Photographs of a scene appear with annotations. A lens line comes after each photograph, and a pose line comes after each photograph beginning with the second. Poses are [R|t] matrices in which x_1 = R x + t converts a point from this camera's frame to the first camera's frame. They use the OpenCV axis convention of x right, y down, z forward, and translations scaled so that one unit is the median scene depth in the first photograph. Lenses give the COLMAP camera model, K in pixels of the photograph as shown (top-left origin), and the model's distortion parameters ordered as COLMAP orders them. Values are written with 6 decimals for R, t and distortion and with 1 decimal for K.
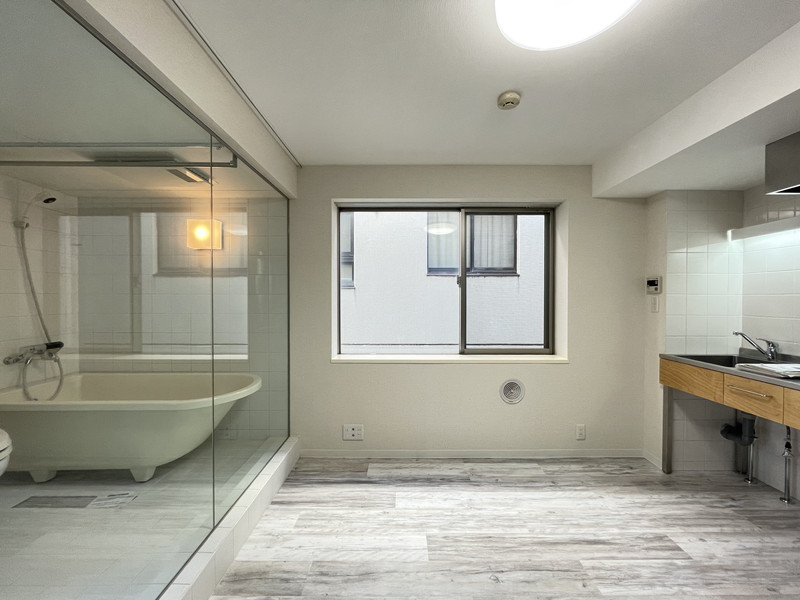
lens RADIAL K [[323.3, 0, 401.4], [0, 323.3, 300.6], [0, 0, 1]] dist [-0.002169, -0.000190]
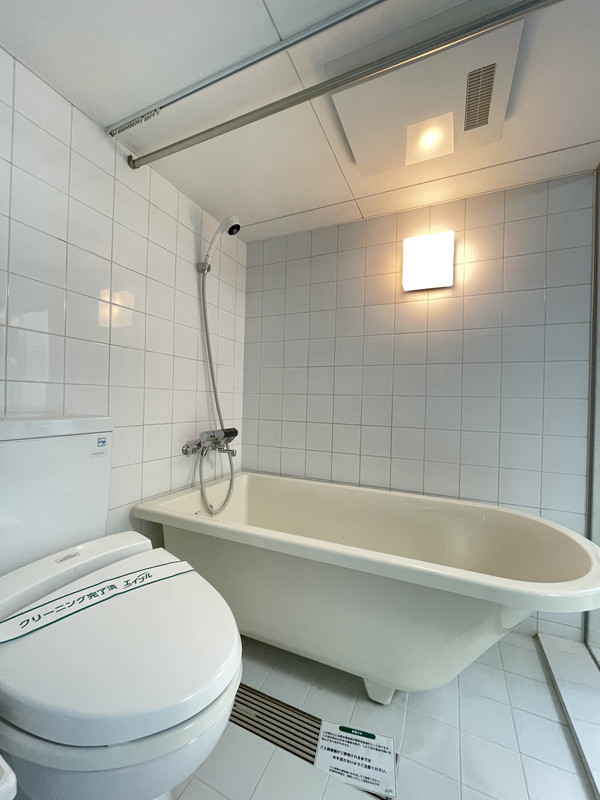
lens RADIAL K [[323.3, 0, 300.0], [0, 323.3, 400.0], [0, 0, 1]] dist [-0.002169, -0.000190]
pose [[0.909631, 0.021088, -0.414882, -0.637446], [-0.029224, 0.999485, -0.013271, 0.070834], [0.414388, 0.024196, 0.909779, 0.405803]]
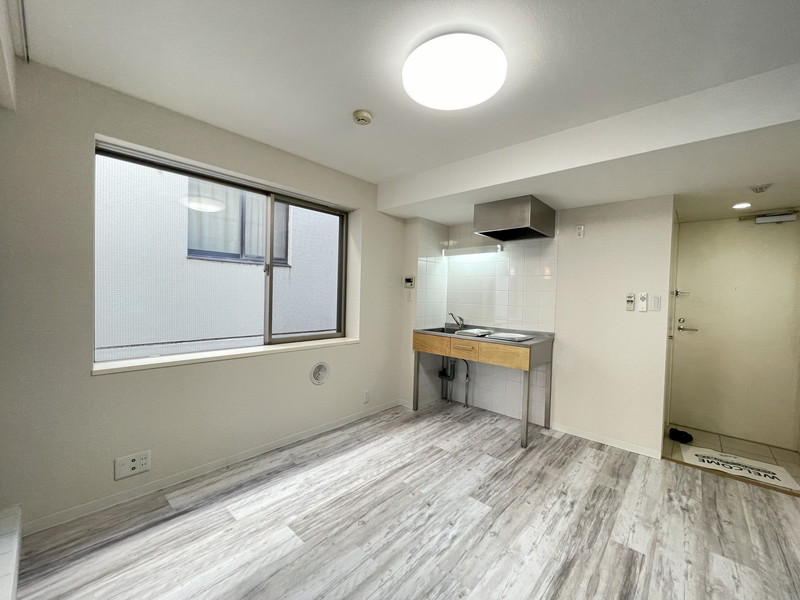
lens RADIAL K [[323.3, 0, 401.4], [0, 323.3, 300.6], [0, 0, 1]] dist [-0.002169, -0.000190]
pose [[0.672414, -0.000152, 0.740175, -0.324069], [-0.018959, 0.999668, 0.017428, 0.011568], [-0.739932, -0.025752, 0.672188, 0.073681]]
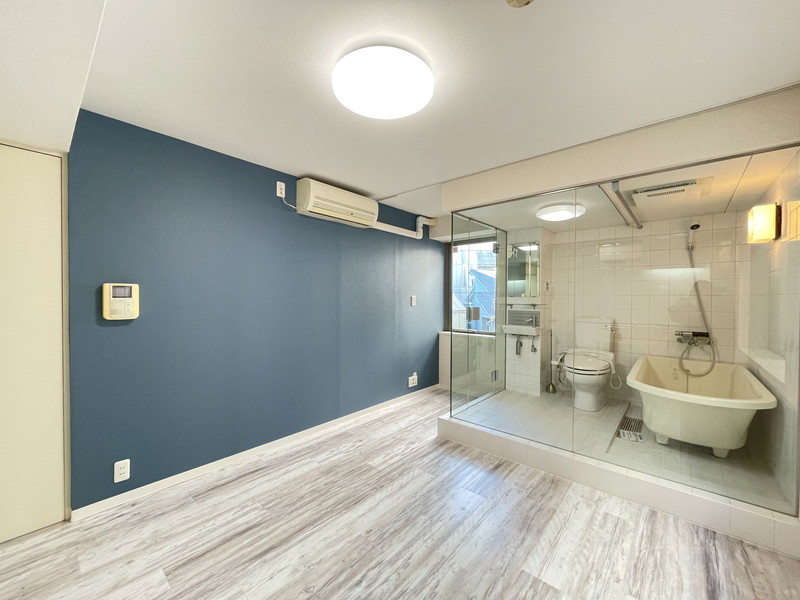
lens RADIAL K [[323.3, 0, 401.4], [0, 323.3, 300.6], [0, 0, 1]] dist [-0.002169, -0.000190]
pose [[-0.658383, 0.004631, -0.752669, 0.730564], [-0.014465, 0.999719, 0.018804, -0.007717], [0.752544, 0.023268, -0.658131, 0.940068]]
